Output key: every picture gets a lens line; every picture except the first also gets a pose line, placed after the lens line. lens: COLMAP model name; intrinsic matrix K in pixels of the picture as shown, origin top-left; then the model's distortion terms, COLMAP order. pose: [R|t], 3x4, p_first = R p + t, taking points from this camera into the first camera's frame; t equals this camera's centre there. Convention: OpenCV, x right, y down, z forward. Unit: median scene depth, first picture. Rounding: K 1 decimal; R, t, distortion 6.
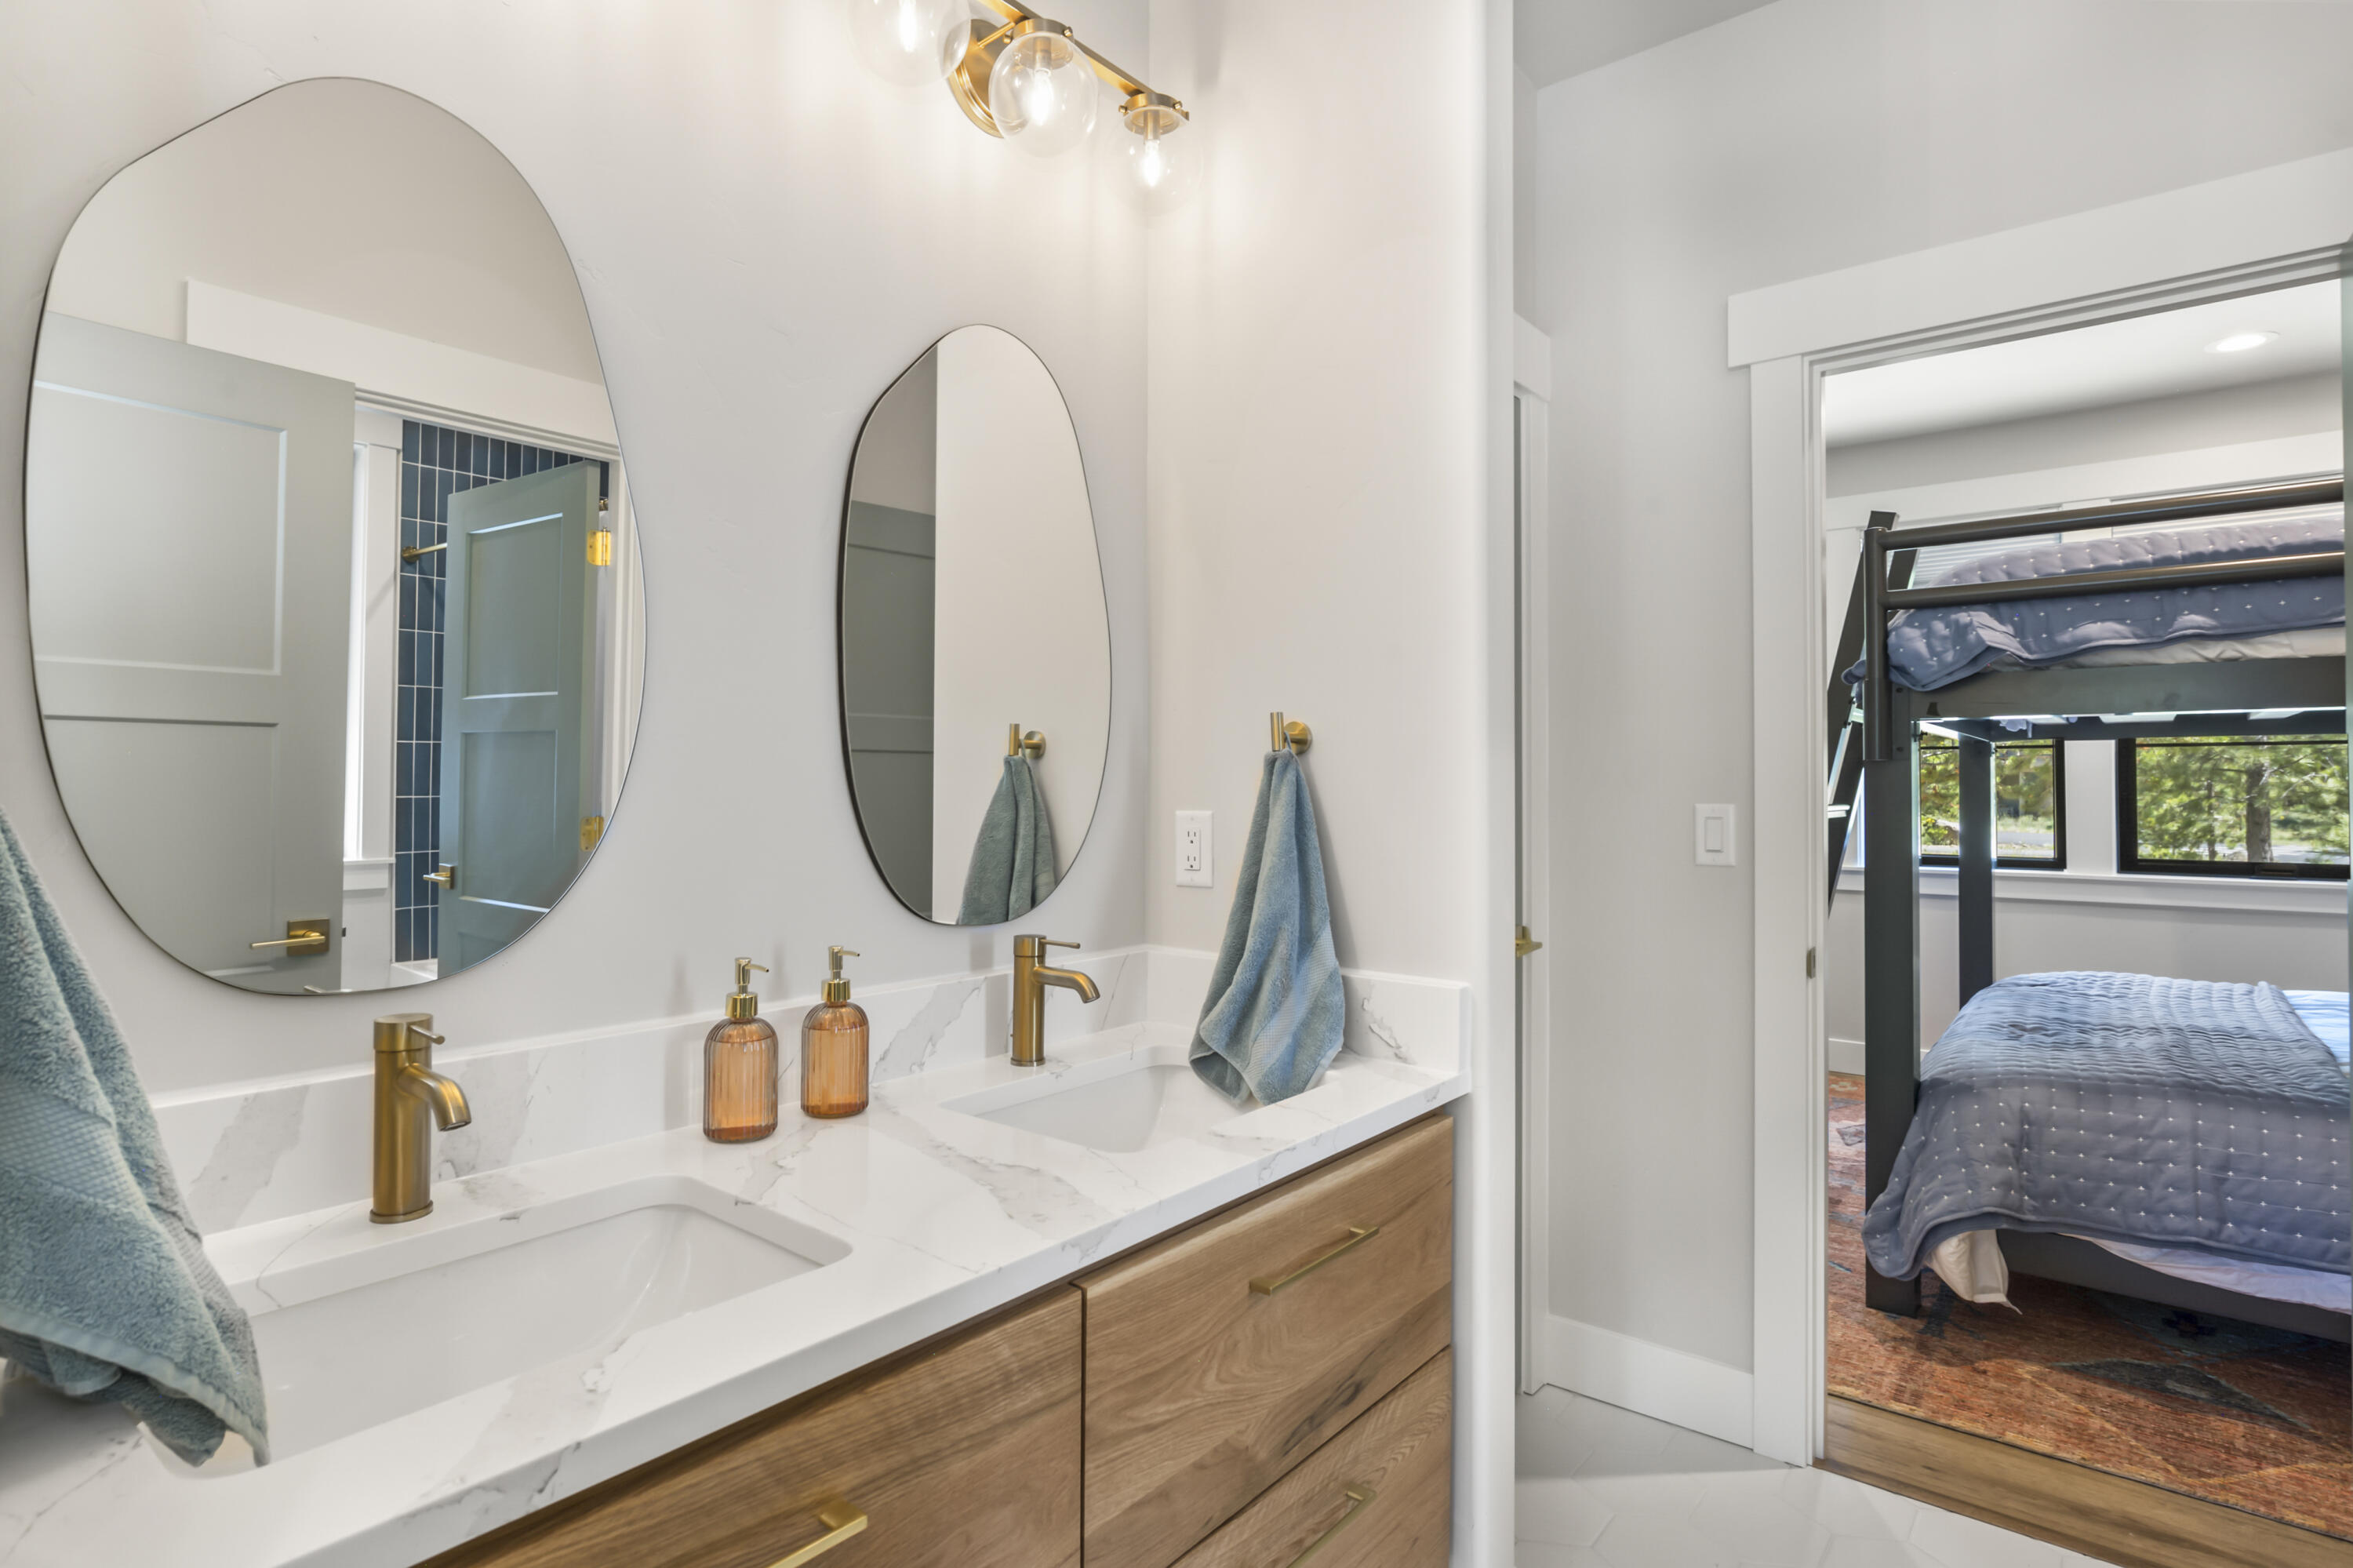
lens RADIAL K [[1196.4, 0, 1171.1], [0, 1196.4, 779.1], [0, 0, 1]] dist [-0.015404, 0.007754]
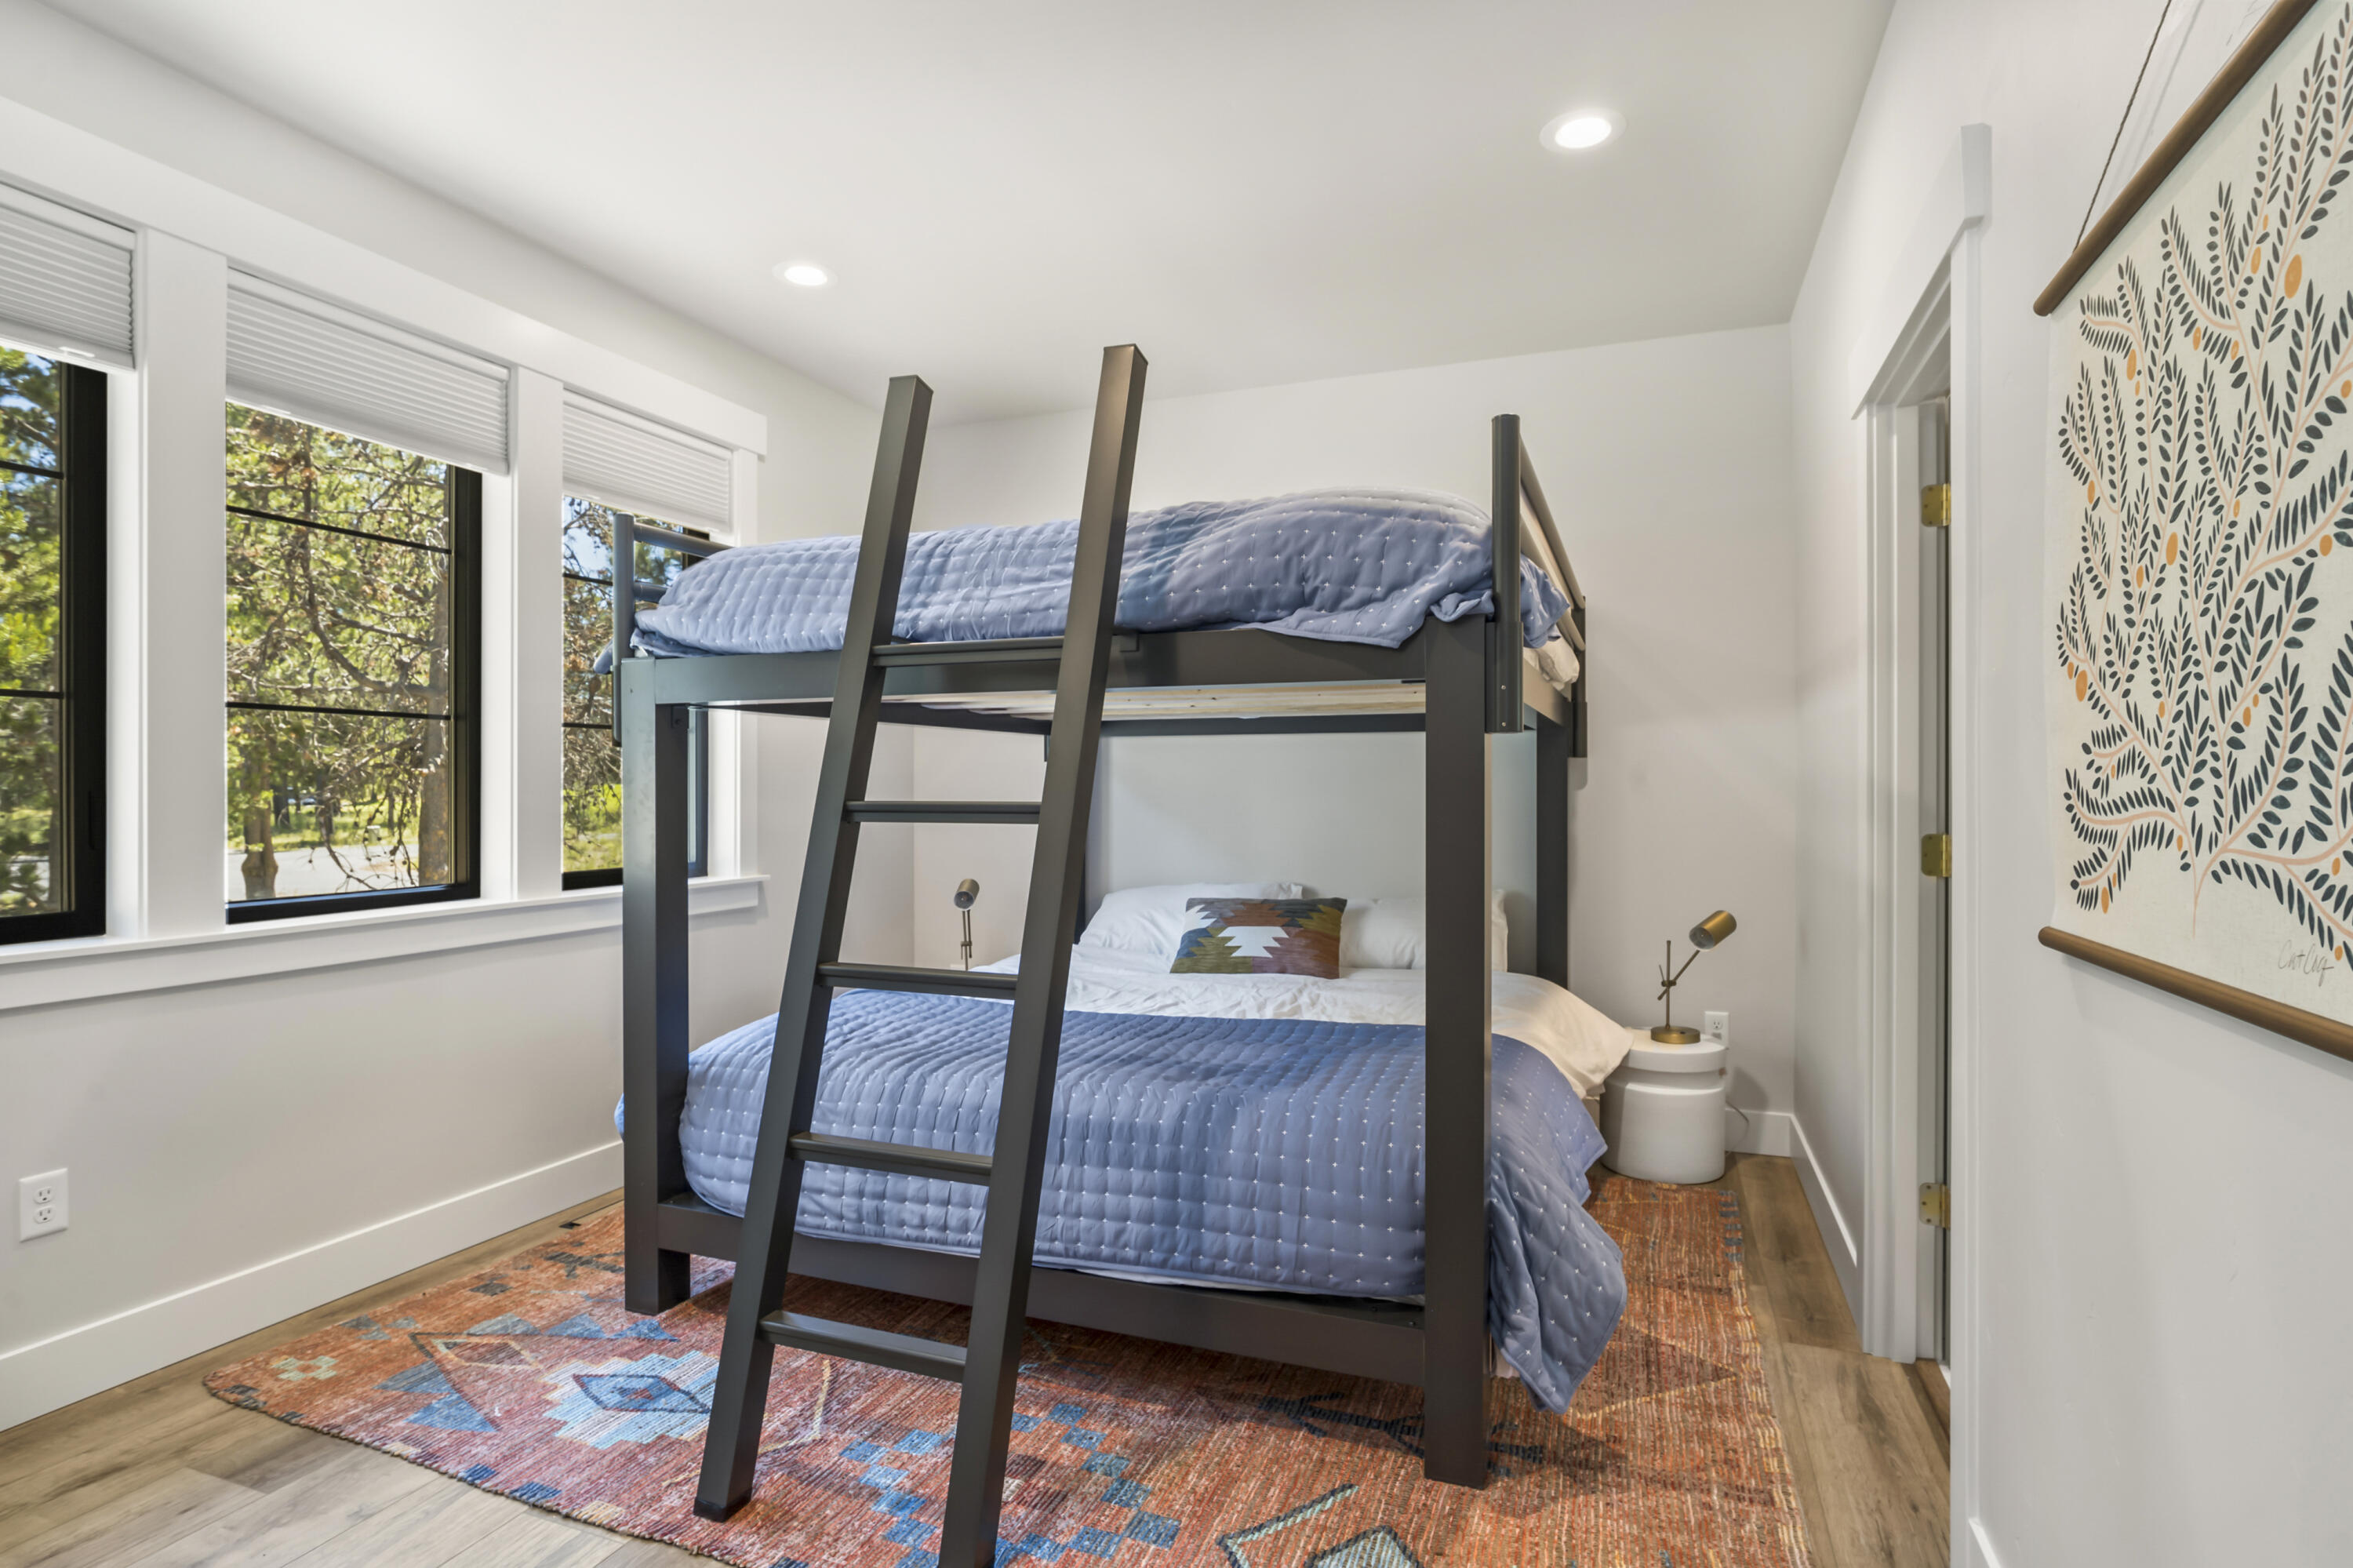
lens RADIAL K [[1196.4, 0, 1186.2], [0, 1196.4, 793.3], [0, 0, 1]] dist [-0.015404, 0.007754]
pose [[-0.325470, 0.004048, 0.945544, -0.018979], [-0.009522, 0.999926, -0.007558, 0.049938], [-0.945504, -0.011463, -0.325407, 1.555513]]
